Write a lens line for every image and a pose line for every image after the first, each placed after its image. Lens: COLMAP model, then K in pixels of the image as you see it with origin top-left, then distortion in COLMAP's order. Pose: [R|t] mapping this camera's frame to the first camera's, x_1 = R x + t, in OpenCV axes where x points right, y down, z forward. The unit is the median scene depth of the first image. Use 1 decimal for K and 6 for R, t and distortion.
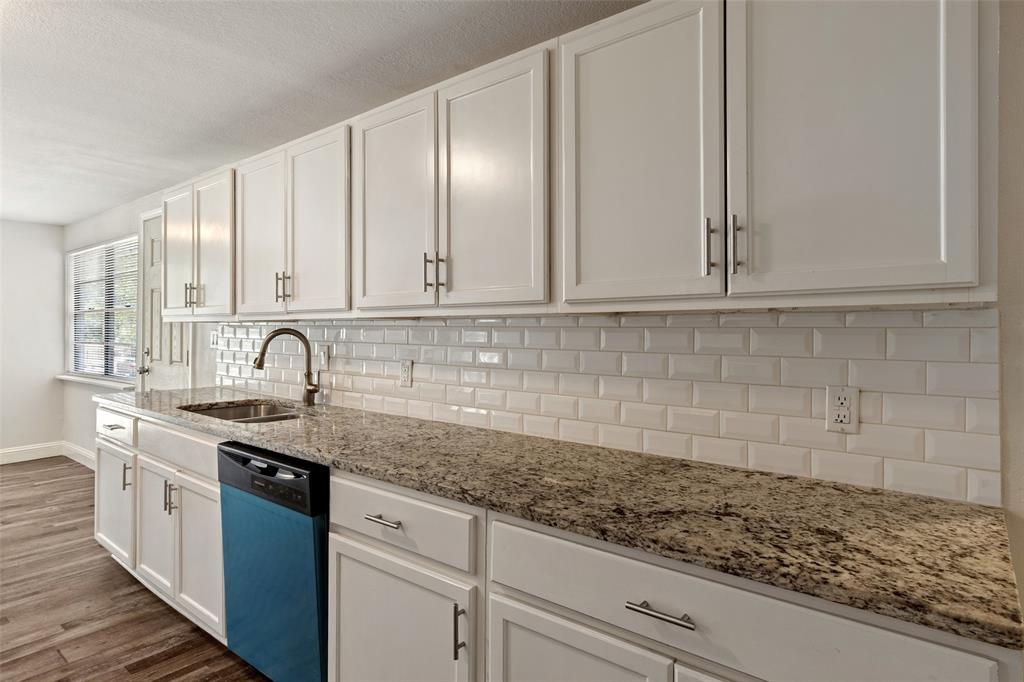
lens RADIAL K [[565.9, 0, 504.6], [0, 565.9, 334.3], [0, 0, 1]] dist [-0.006084, 0.001050]
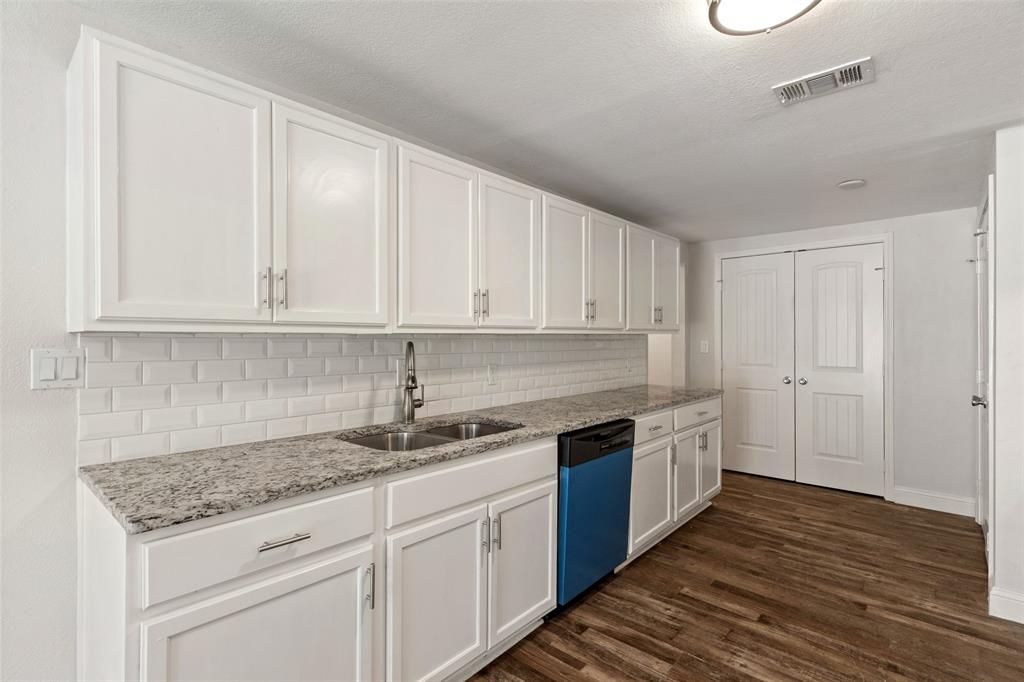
lens RADIAL K [[491.7, 0, 499.3], [0, 491.7, 338.3], [0, 0, 1]] dist [0.002771, 0.001002]
pose [[0.061457, -0.000876, 0.998109, -1.313600], [0.009193, 0.999958, 0.000311, -0.018296], [-0.998067, 0.009156, 0.061463, 0.896716]]
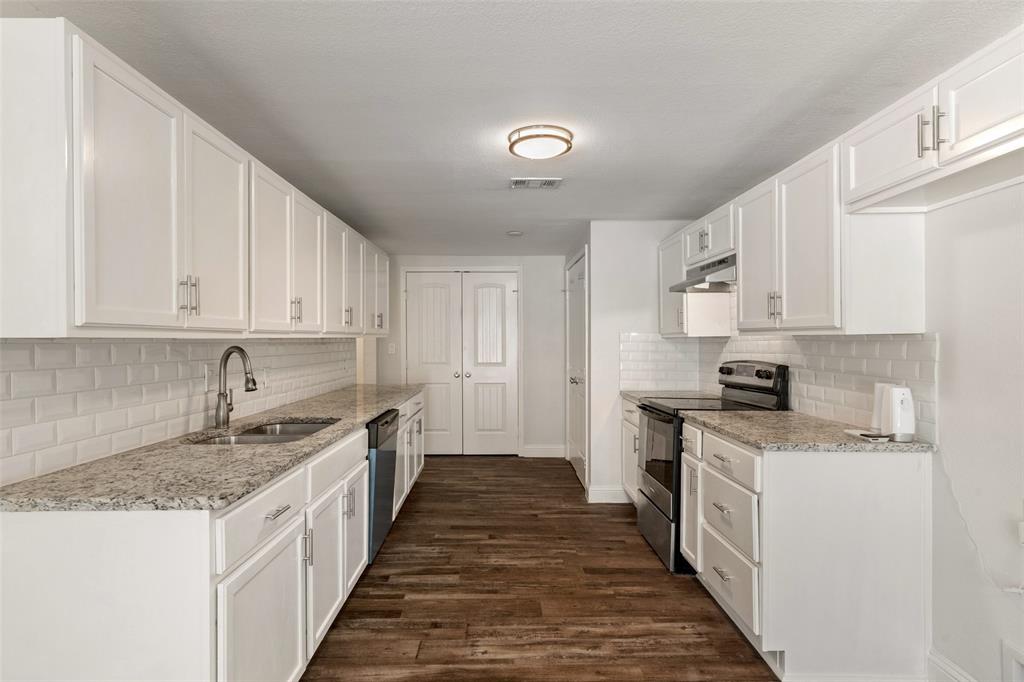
lens RADIAL K [[551.8, 0, 508.5], [0, 551.8, 339.2], [0, 0, 1]] dist [0.006101, 0.000146]
pose [[-0.638229, 0.000069, 0.769846, -1.543479], [0.006166, 0.999968, 0.005022, -0.028307], [-0.769822, 0.007952, -0.638210, 1.385984]]
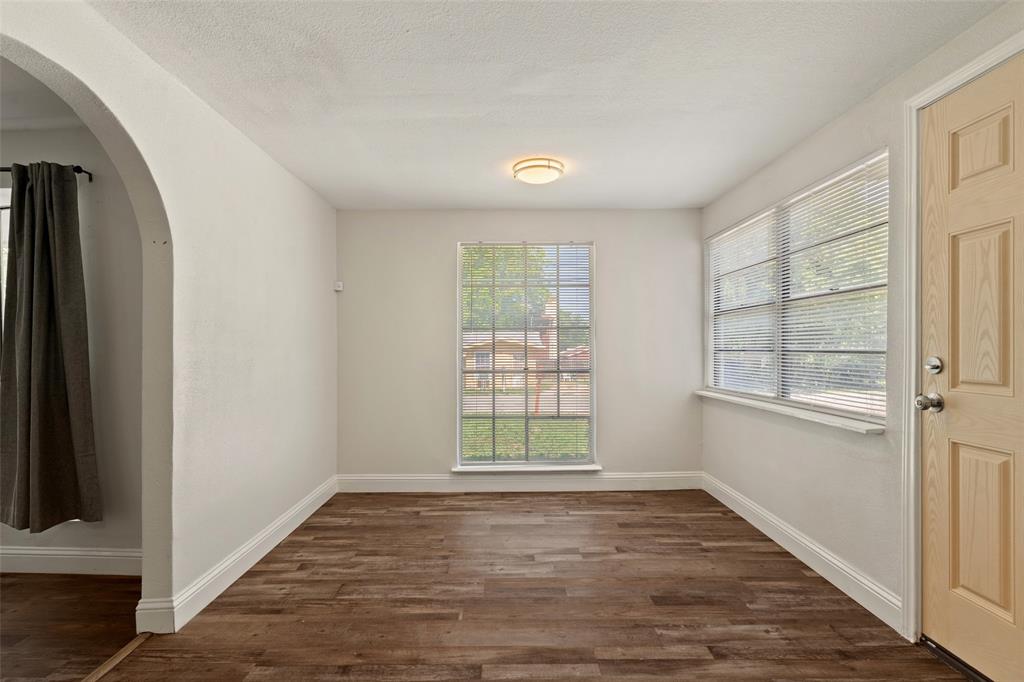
lens RADIAL K [[491.7, 0, 505.4], [0, 491.7, 344.4], [0, 0, 1]] dist [0.002771, 0.001002]
pose [[0.629592, -0.006178, -0.776901, -0.936486], [-0.003063, 0.999941, -0.010434, 0.032721], [0.776920, 0.008949, 0.629536, 0.758766]]
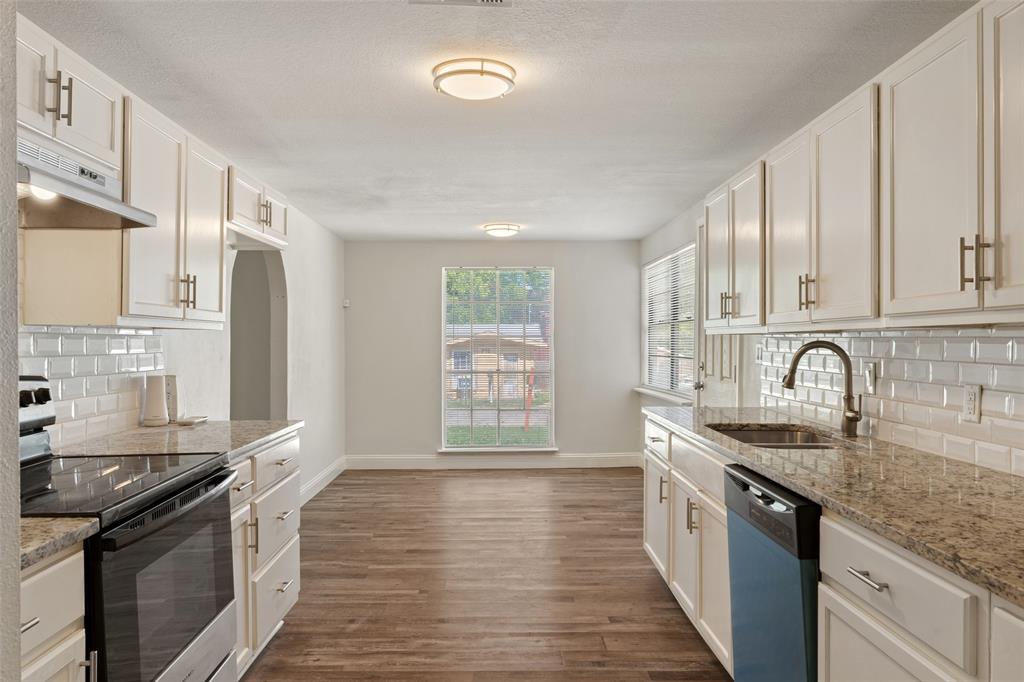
lens RADIAL K [[725.9, 0, 497.7], [0, 725.9, 340.8], [0, 0, 1]] dist [-0.019961, 0.012214]
pose [[0.630295, -0.003757, -0.776347, 0.154232], [-0.003567, 0.999964, -0.007735, -0.000794], [0.776348, 0.007645, 0.630259, -0.040388]]
